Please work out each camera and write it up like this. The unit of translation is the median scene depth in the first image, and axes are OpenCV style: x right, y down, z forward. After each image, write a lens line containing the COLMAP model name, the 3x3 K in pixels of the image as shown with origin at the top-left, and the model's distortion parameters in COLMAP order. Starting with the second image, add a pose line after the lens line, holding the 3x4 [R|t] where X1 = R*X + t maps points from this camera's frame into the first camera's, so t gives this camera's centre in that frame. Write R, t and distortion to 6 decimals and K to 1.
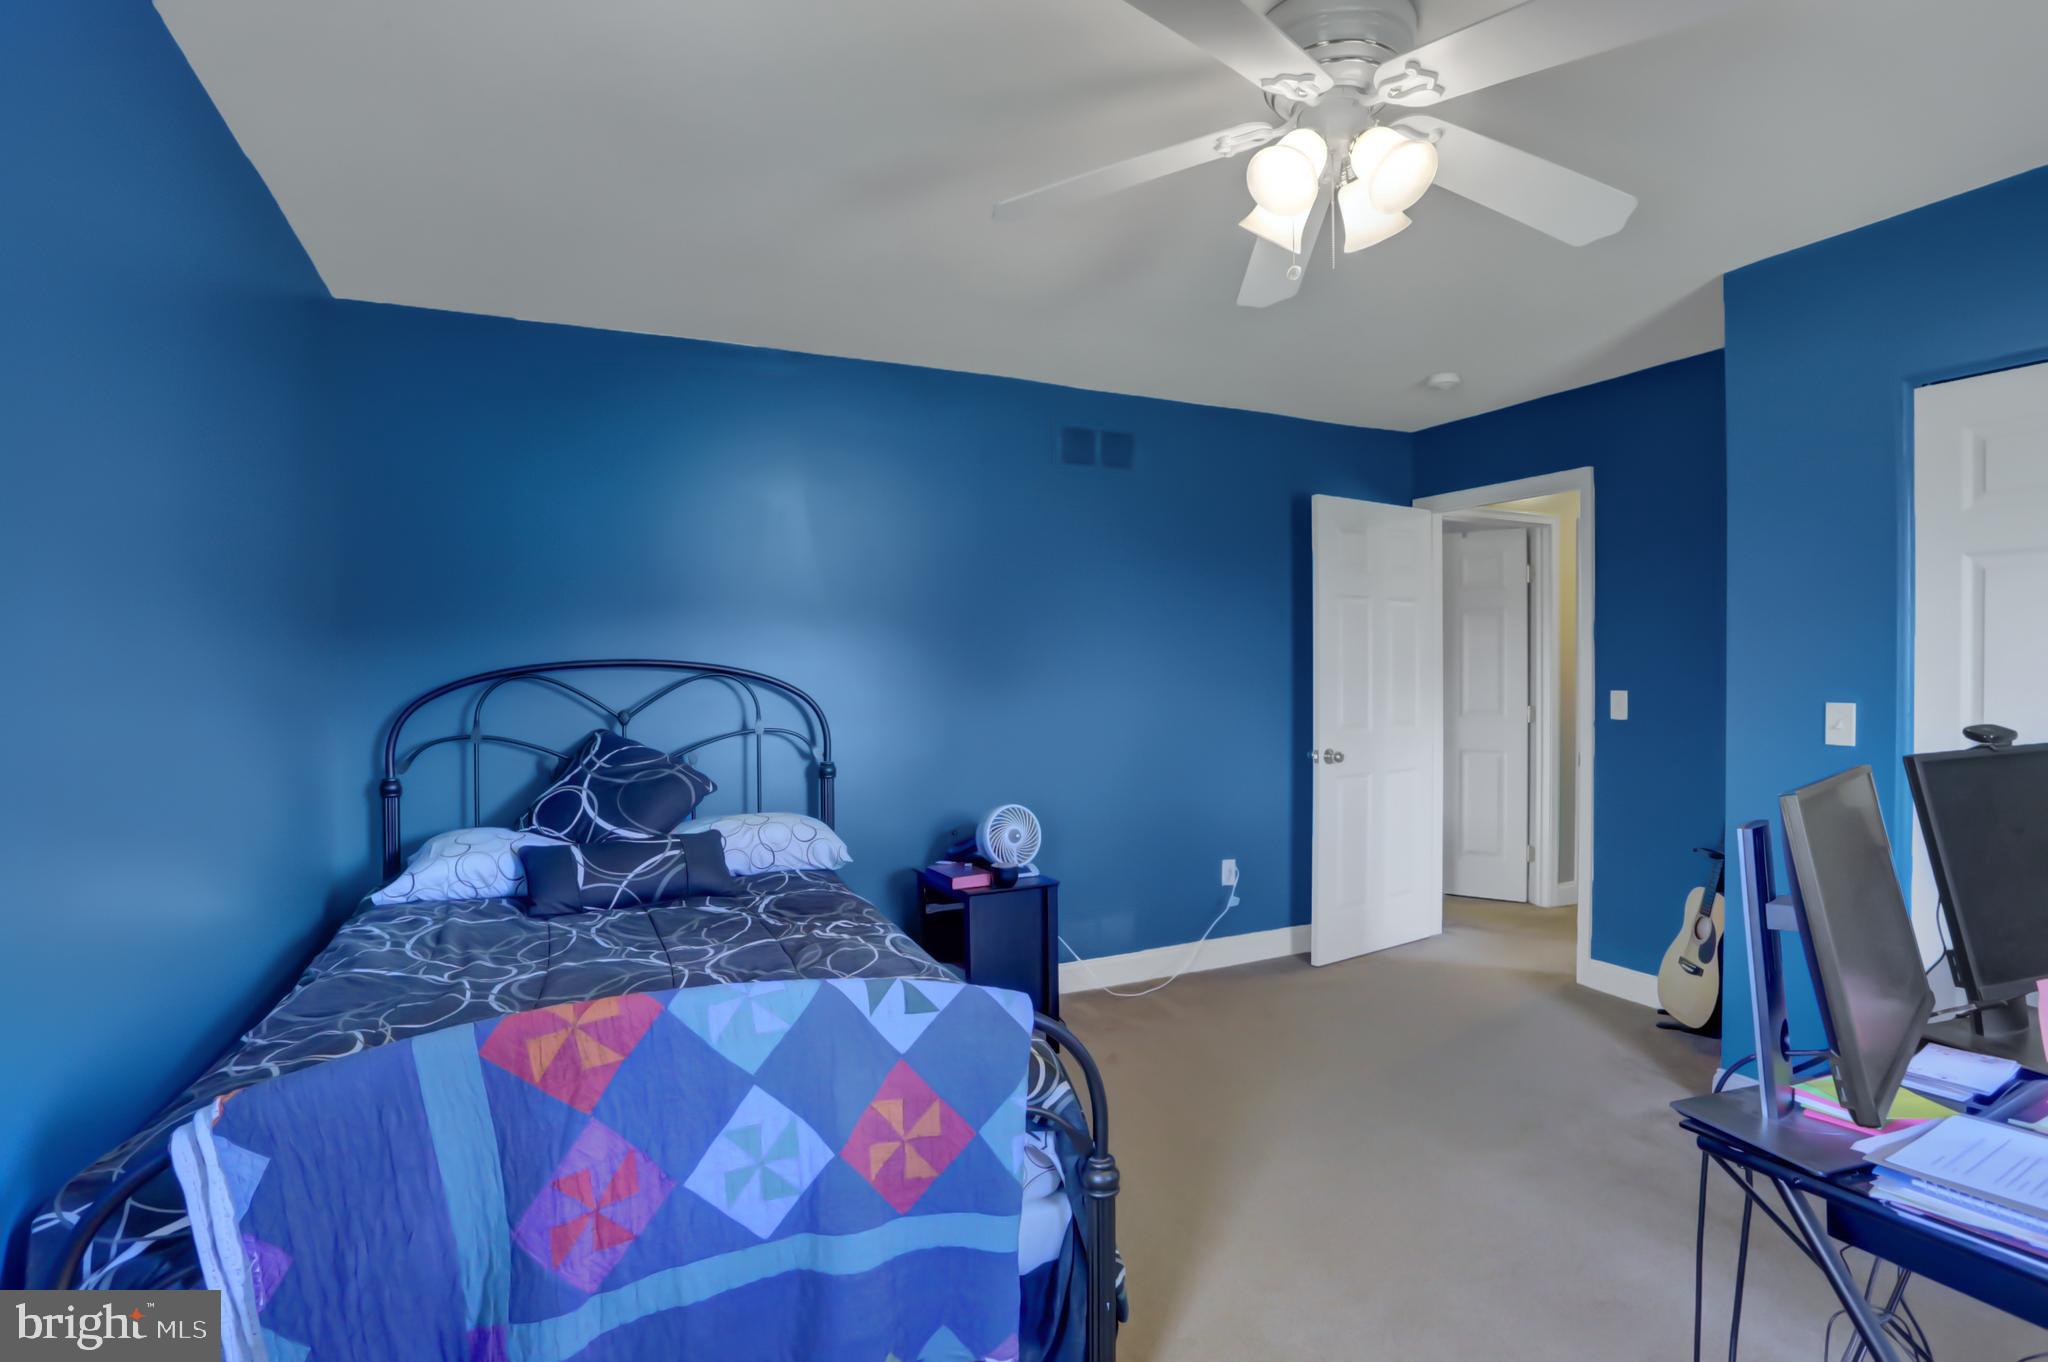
lens RADIAL K [[1014.4, 0, 1024.0], [0, 1014.4, 681.0], [0, 0, 1]] dist [-0.041589, 0.011396]
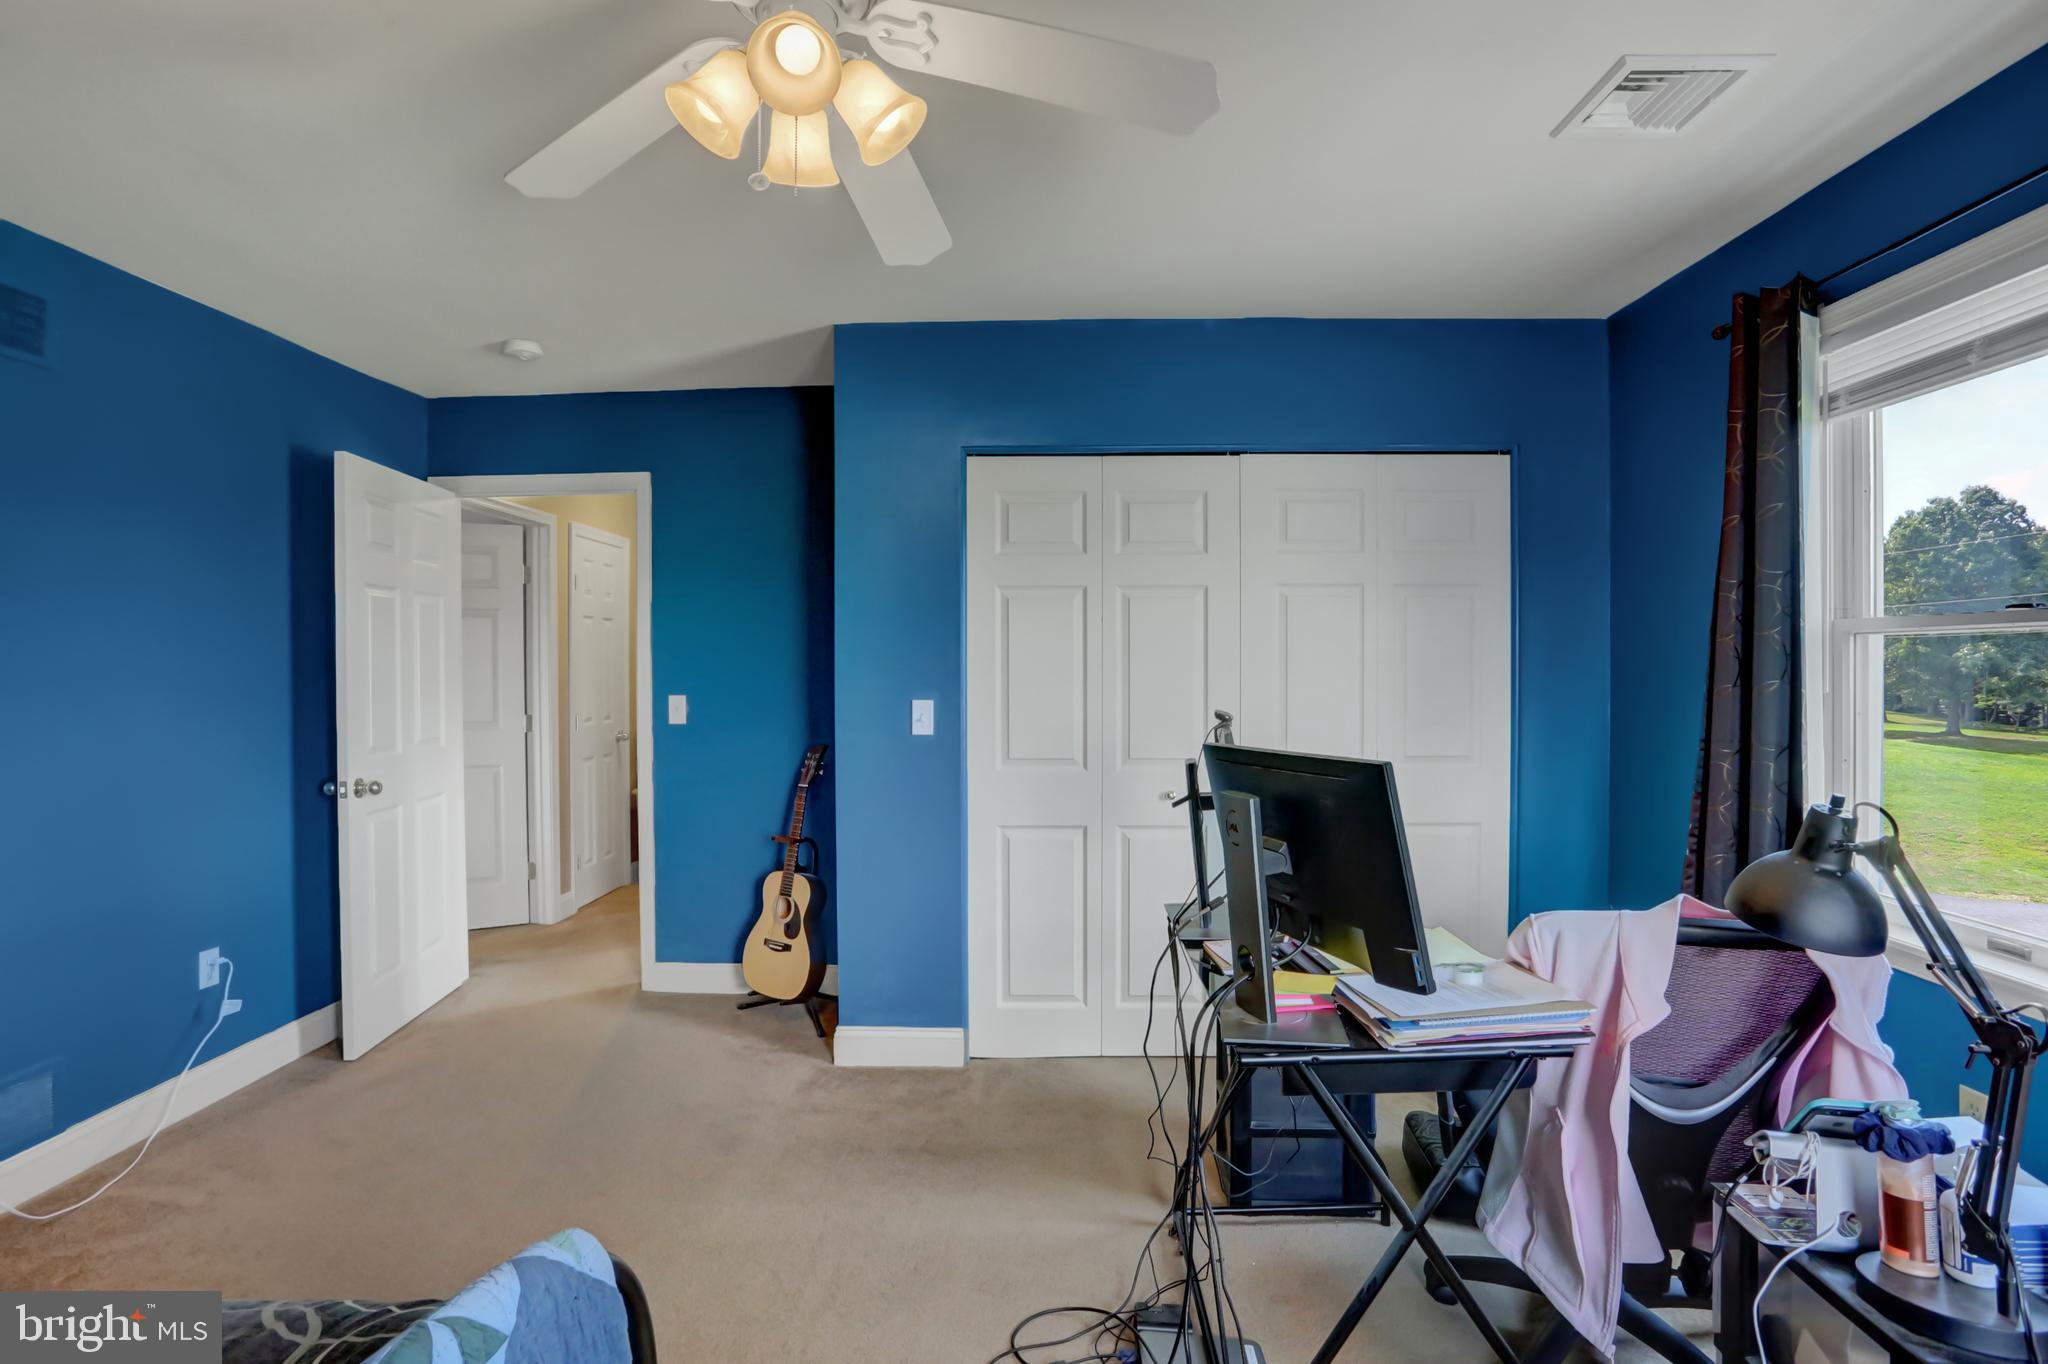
lens RADIAL K [[1014.4, 0, 1024.0], [0, 1014.4, 682.0], [0, 0, 1]] dist [-0.041589, 0.011396]
pose [[0.461698, -0.010396, 0.886976, -0.147769], [0.015396, 0.999875, 0.003705, -0.002708], [-0.886903, 0.011945, 0.461800, 0.188062]]
